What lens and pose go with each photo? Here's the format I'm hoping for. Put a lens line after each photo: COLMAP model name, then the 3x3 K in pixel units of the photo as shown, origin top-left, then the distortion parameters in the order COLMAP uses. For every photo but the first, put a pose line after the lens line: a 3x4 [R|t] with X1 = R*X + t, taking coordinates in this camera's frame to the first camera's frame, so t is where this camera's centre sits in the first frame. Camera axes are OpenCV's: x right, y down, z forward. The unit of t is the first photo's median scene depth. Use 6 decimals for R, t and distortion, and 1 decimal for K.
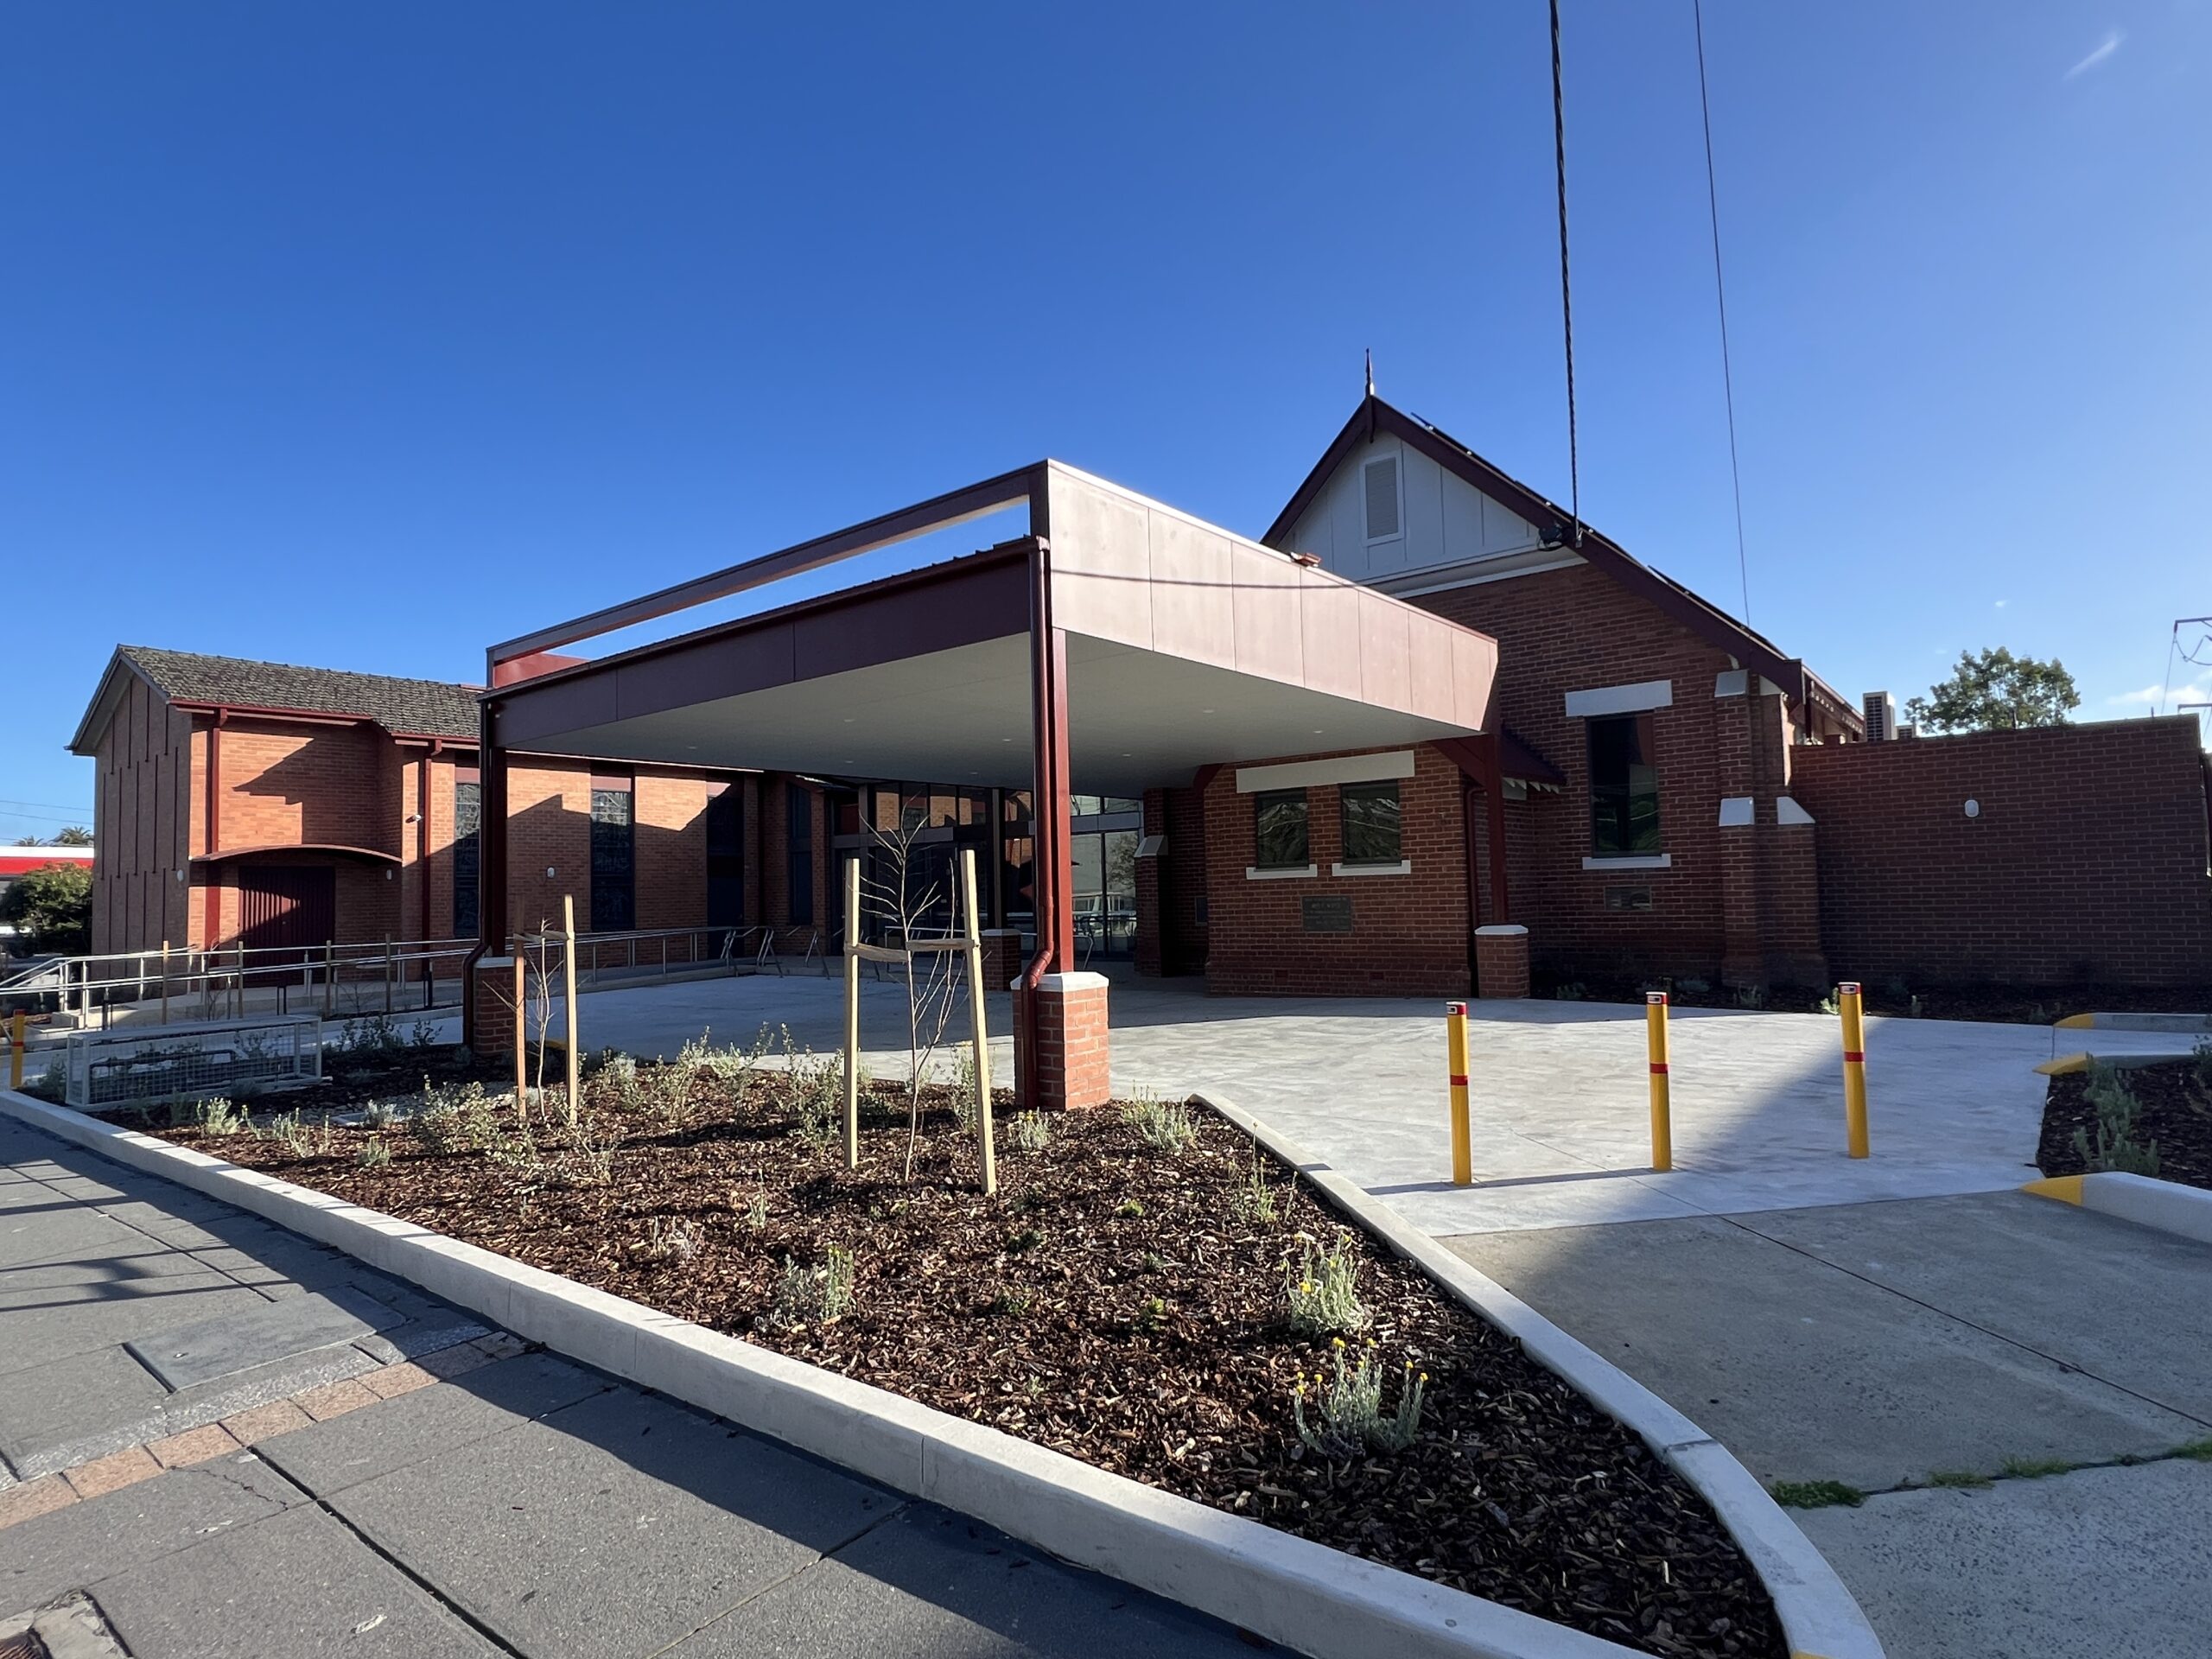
lens RADIAL K [[1171.9, 0, 1106.0], [0, 1171.9, 829.5], [0, 0, 1]] dist [0.005251, 0.000812]
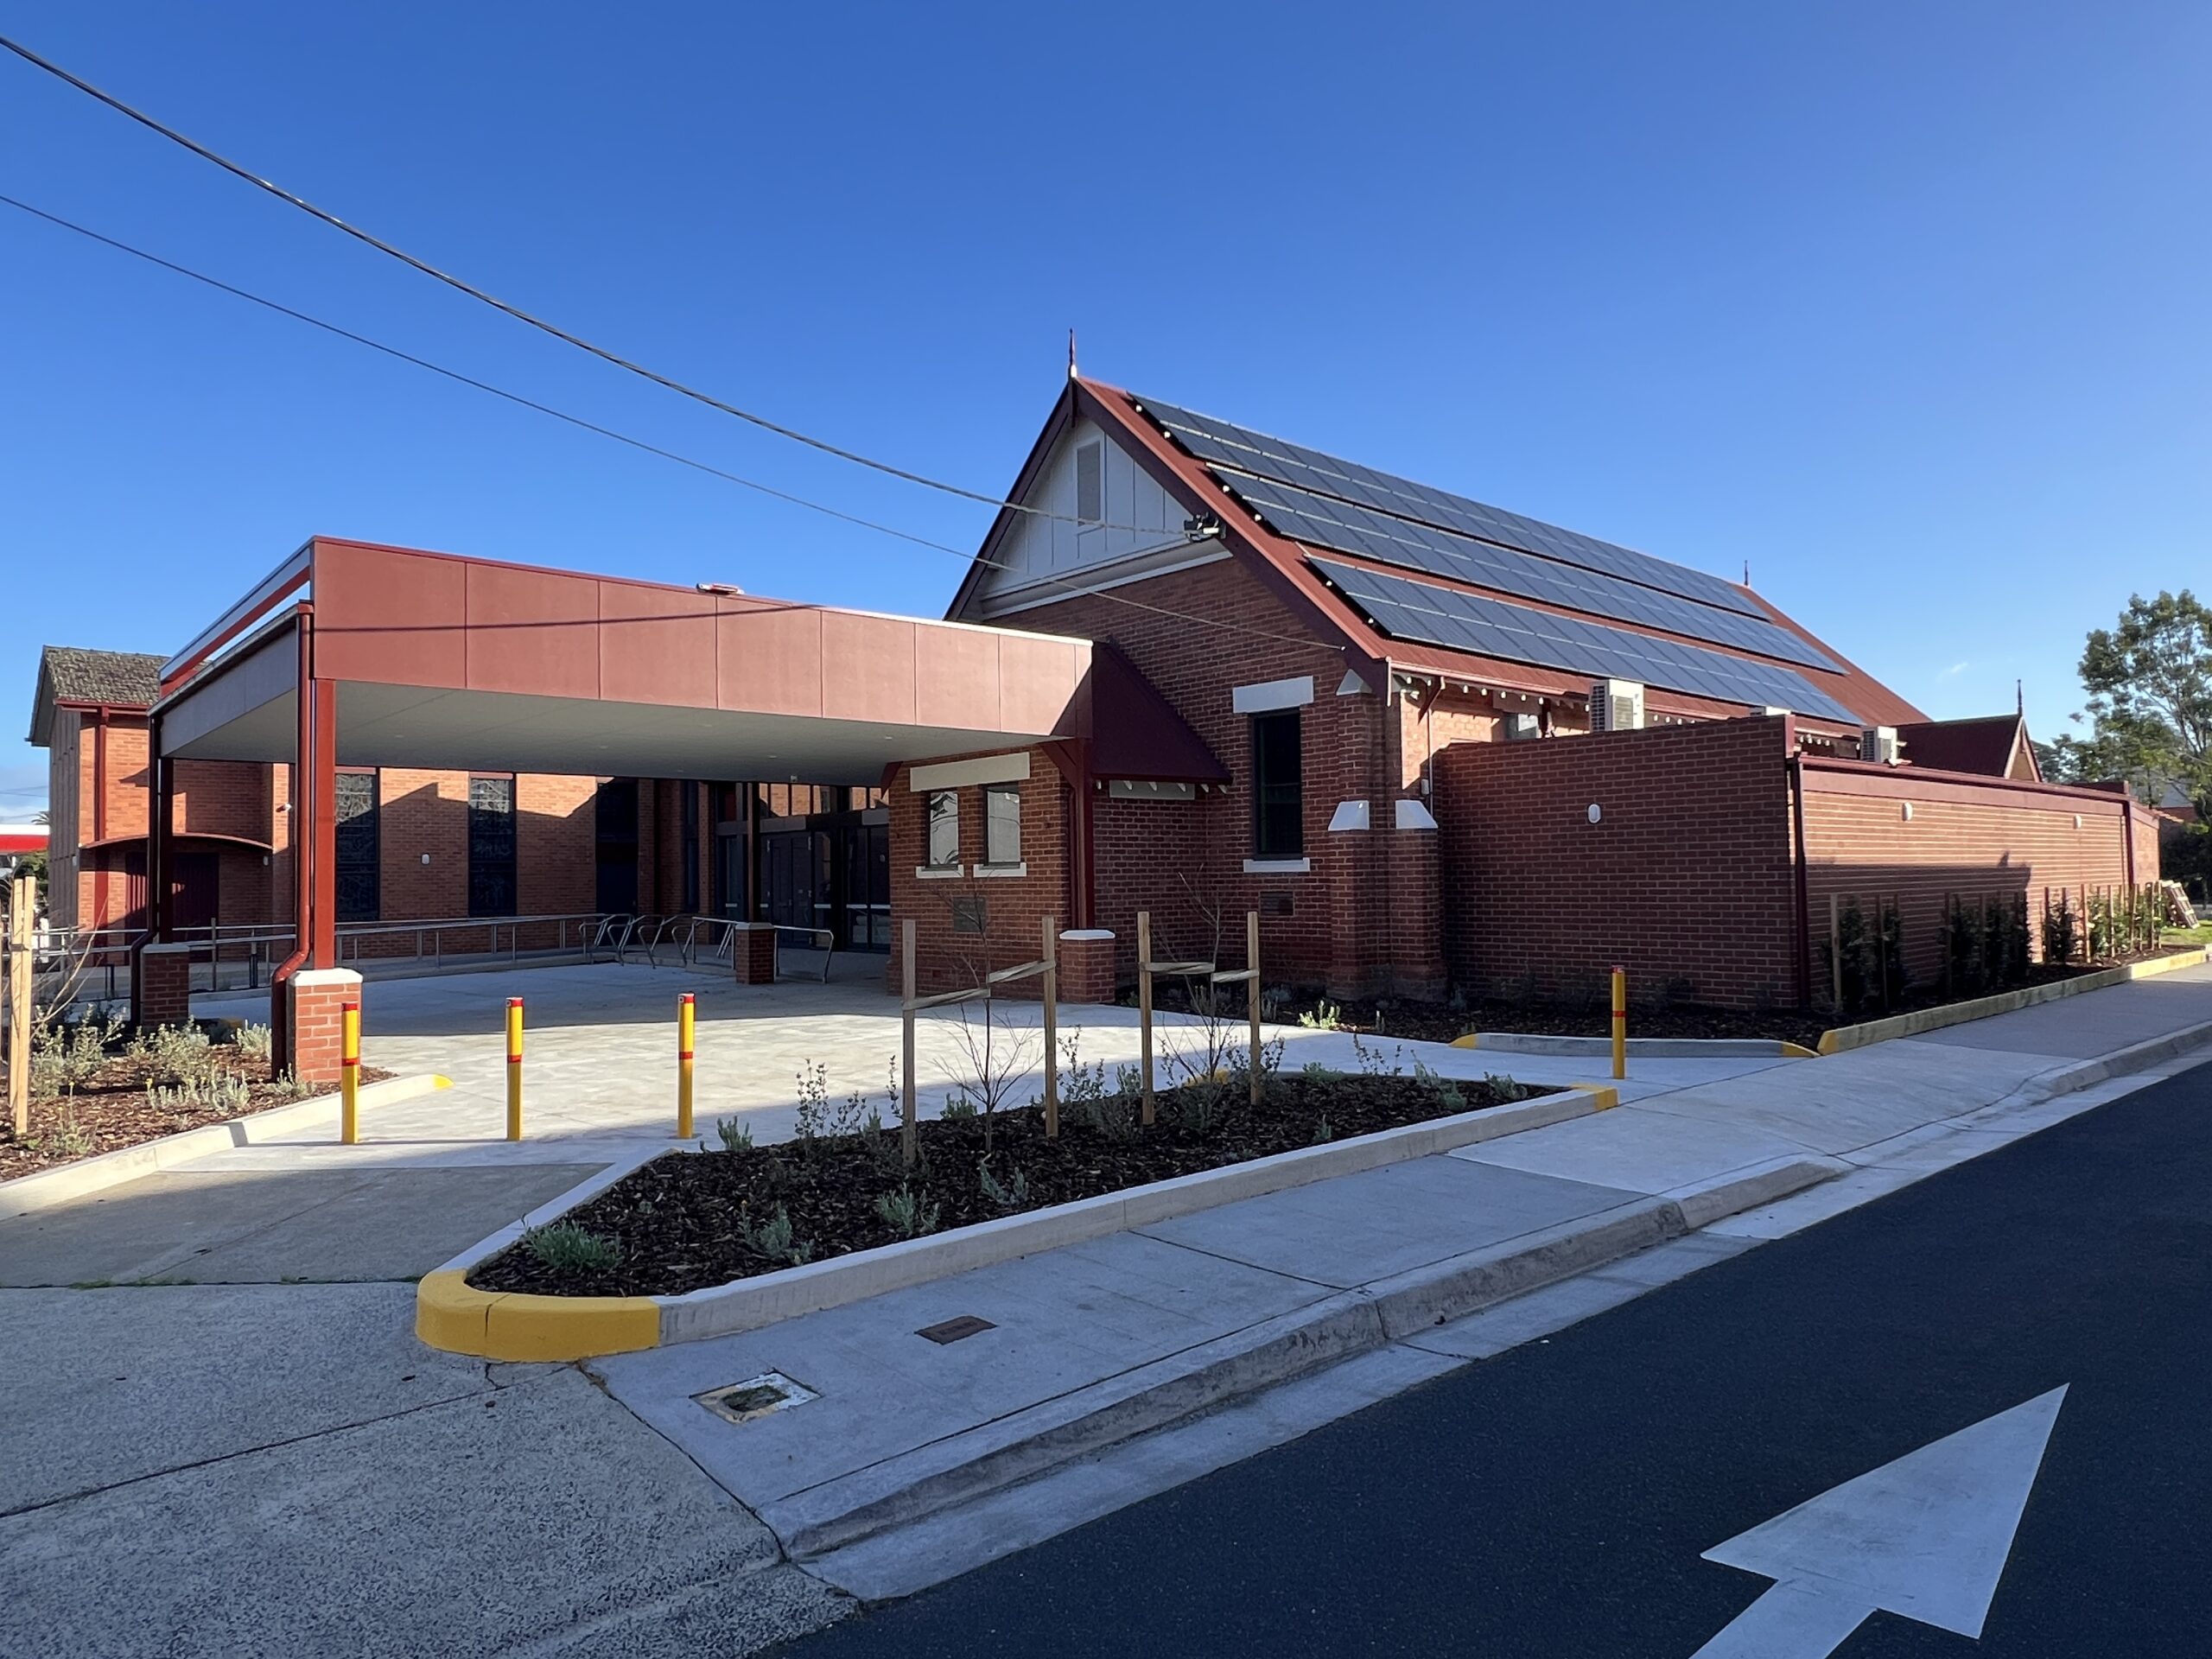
lens RADIAL K [[1347.9, 0, 1106.0], [0, 1347.9, 829.5], [0, 0, 1]] dist [0.017251, -0.000465]
pose [[0.985805, 0.005280, -0.167811, 0.367223], [-0.001573, 0.999752, 0.022216, -0.019484], [0.167887, -0.021637, 0.985569, -0.082447]]
